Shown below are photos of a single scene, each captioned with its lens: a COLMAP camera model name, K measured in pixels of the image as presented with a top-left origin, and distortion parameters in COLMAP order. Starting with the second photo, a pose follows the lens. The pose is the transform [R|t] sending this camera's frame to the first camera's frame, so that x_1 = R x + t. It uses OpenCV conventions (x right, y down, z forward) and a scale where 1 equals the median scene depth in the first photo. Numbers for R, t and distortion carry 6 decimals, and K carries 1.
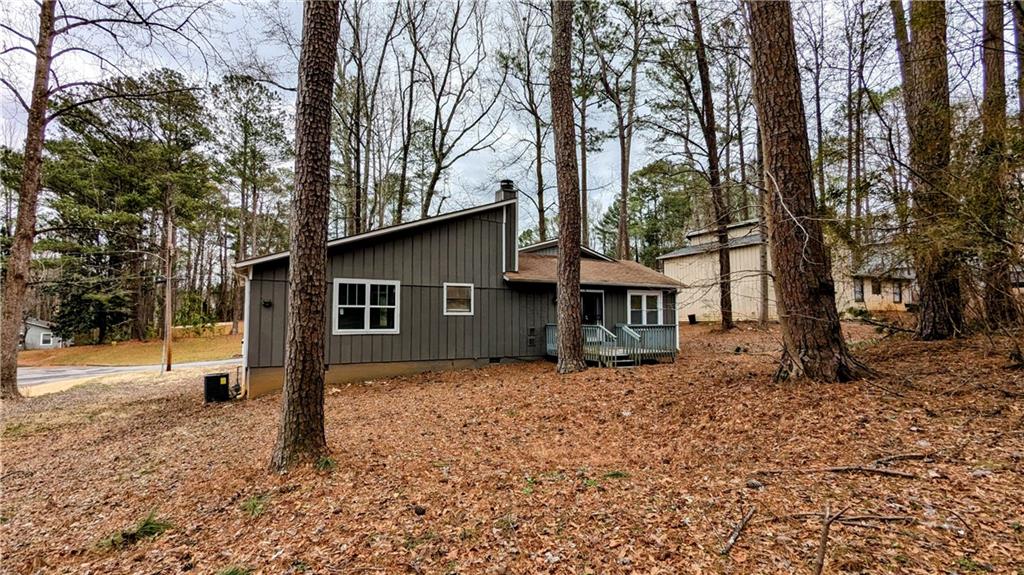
lens RADIAL K [[490.0, 0, 512.0], [0, 490.0, 287.5], [0, 0, 1]] dist [-0.001284, 0.000416]
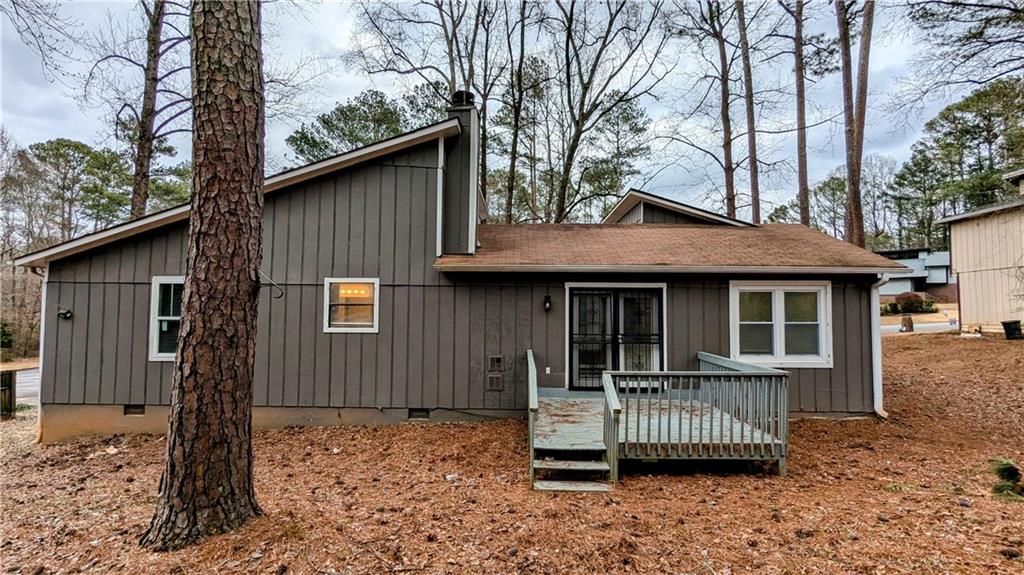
lens RADIAL K [[490.0, 0, 512.0], [0, 490.0, 287.5], [0, 0, 1]] dist [-0.001284, 0.000416]
pose [[0.867945, -0.018346, -0.496322, 0.317025], [0.024543, 0.999681, 0.005968, 0.003622], [0.496054, -0.017361, 0.868118, 0.530640]]
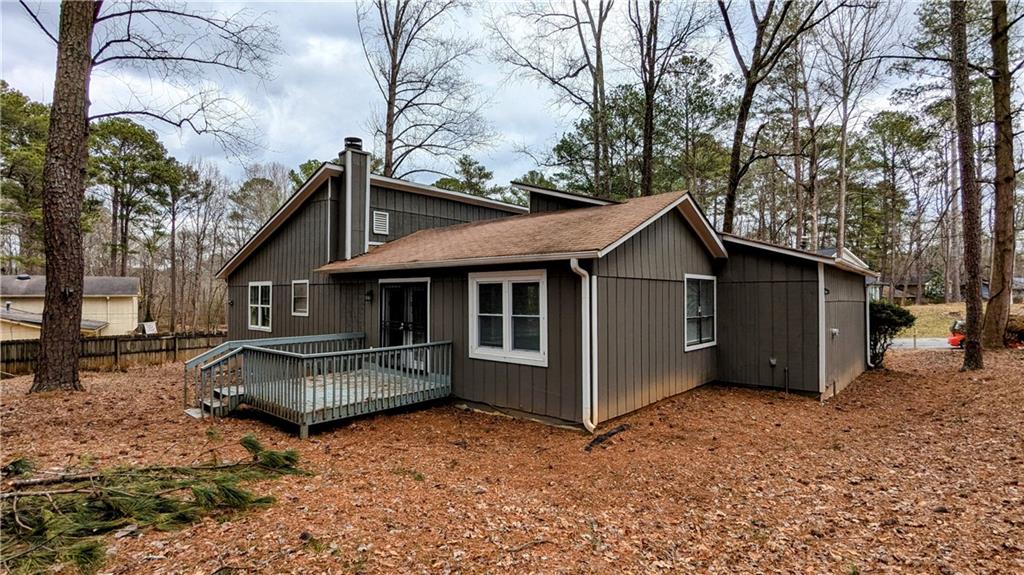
lens RADIAL K [[490.0, 0, 512.0], [0, 490.0, 287.5], [0, 0, 1]] dist [-0.001284, 0.000416]
pose [[0.331029, -0.014984, -0.943502, 0.779349], [0.058160, 0.998297, 0.004551, 0.021083], [0.941826, -0.056381, 0.331337, 0.967037]]
